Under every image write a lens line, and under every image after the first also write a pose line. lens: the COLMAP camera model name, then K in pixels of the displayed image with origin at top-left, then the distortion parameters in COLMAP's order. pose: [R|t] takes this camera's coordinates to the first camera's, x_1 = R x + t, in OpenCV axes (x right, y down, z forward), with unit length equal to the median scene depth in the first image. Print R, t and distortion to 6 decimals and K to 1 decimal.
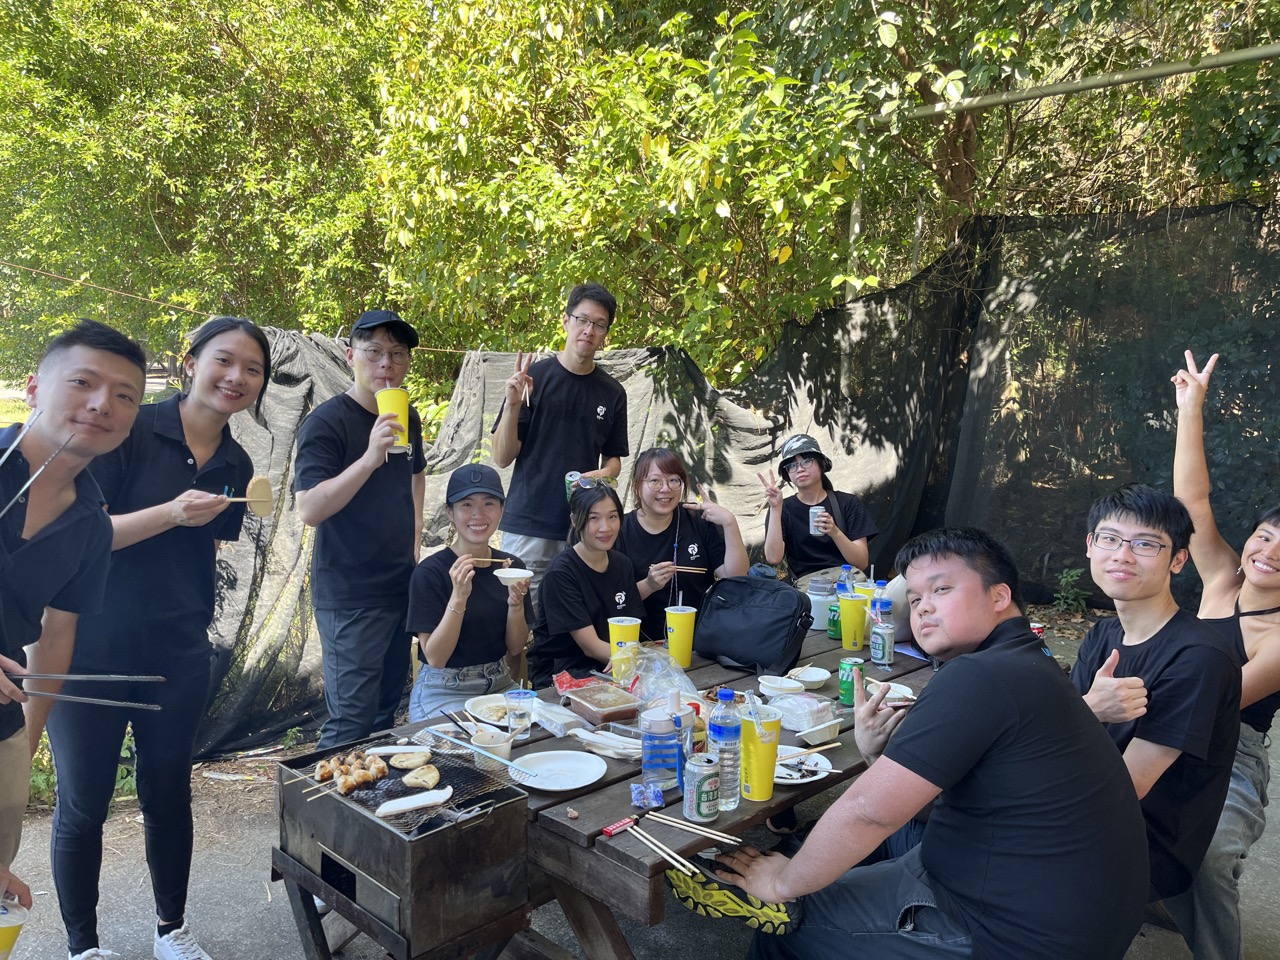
lens RADIAL K [[986.6, 0, 635.9], [0, 986.6, 489.8], [0, 0, 1]] dist [0.055771, -0.073305]
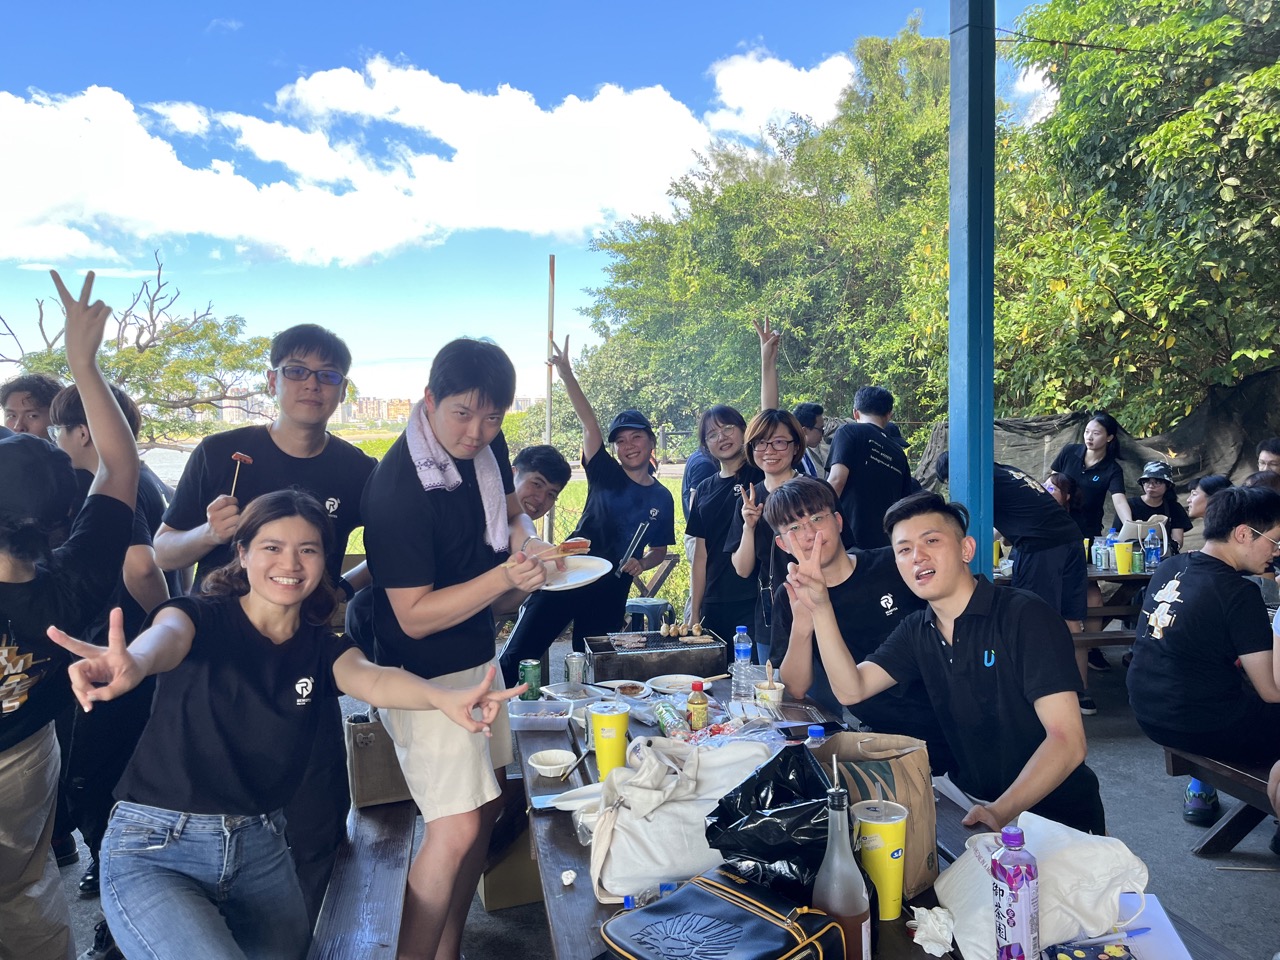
lens RADIAL K [[986.6, 0, 633.3], [0, 986.6, 472.8], [0, 0, 1]] dist [0.055771, -0.073305]
pose [[0.815266, -0.031386, -0.578235, 0.243497], [-0.024190, 0.995813, -0.088158, 0.070853], [0.578581, 0.085860, 0.811093, -0.439964]]
